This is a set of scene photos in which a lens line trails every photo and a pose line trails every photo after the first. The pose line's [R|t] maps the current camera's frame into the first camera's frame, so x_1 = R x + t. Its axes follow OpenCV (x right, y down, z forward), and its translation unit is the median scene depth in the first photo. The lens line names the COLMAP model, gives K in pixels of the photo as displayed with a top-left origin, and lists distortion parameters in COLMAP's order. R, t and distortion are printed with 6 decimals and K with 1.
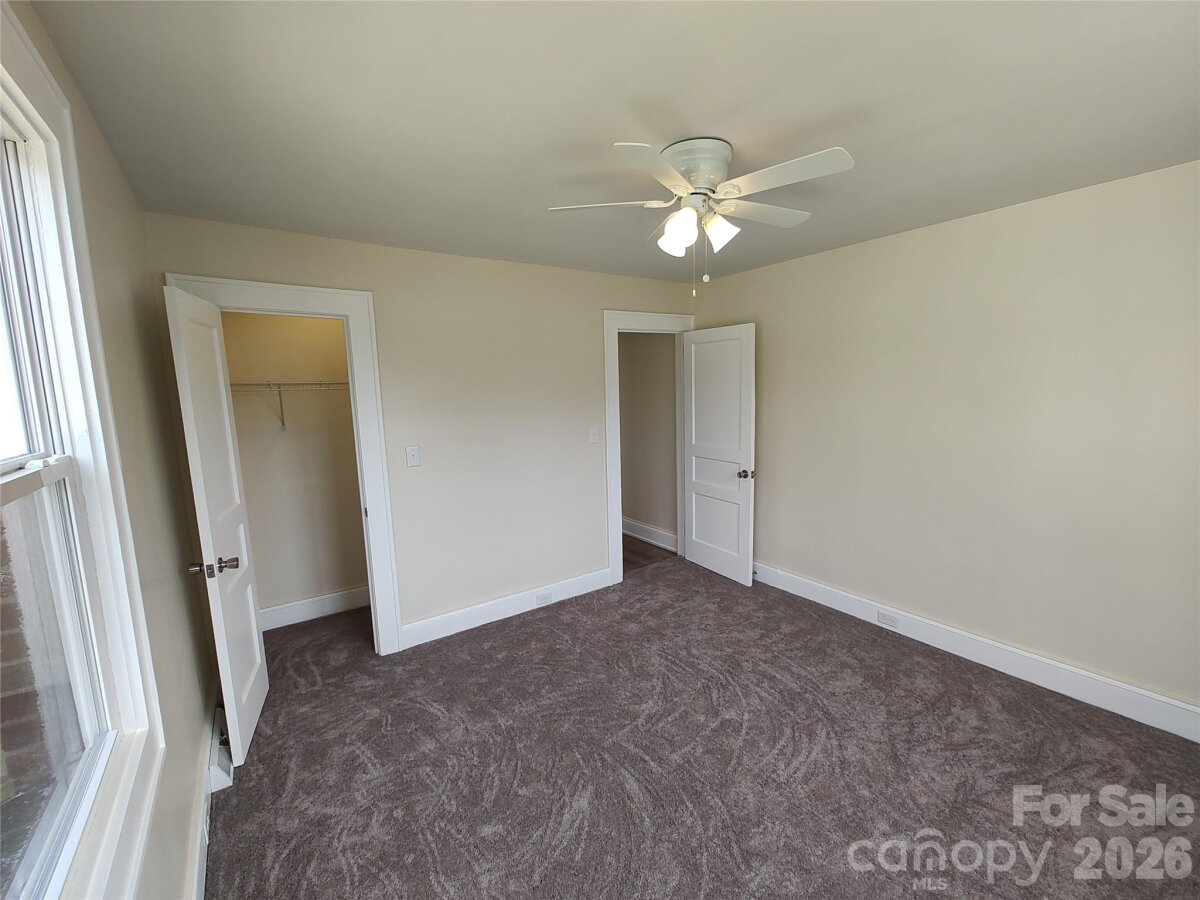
lens RADIAL K [[493.5, 0, 606.2], [0, 493.5, 454.6], [0, 0, 1]] dist [-0.001425, 0.000099]
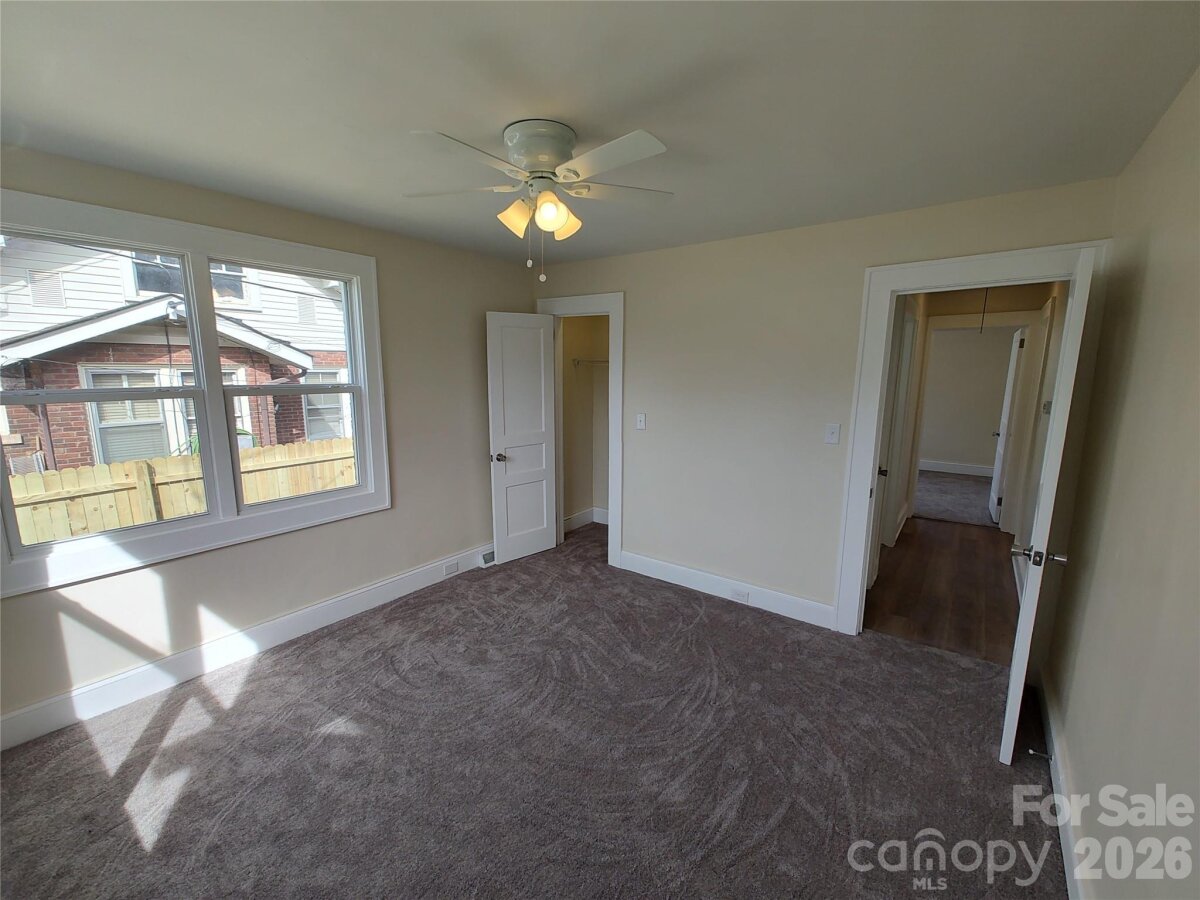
lens RADIAL K [[499.2, 0, 600.0], [0, 499.2, 450.0], [0, 0, 1]] dist [0.001284, 0.000171]
pose [[0.311862, 0.180474, -0.932830, 0.812367], [-0.147502, 0.979087, 0.140111, -0.094108], [0.938608, 0.093899, 0.331961, 0.527454]]
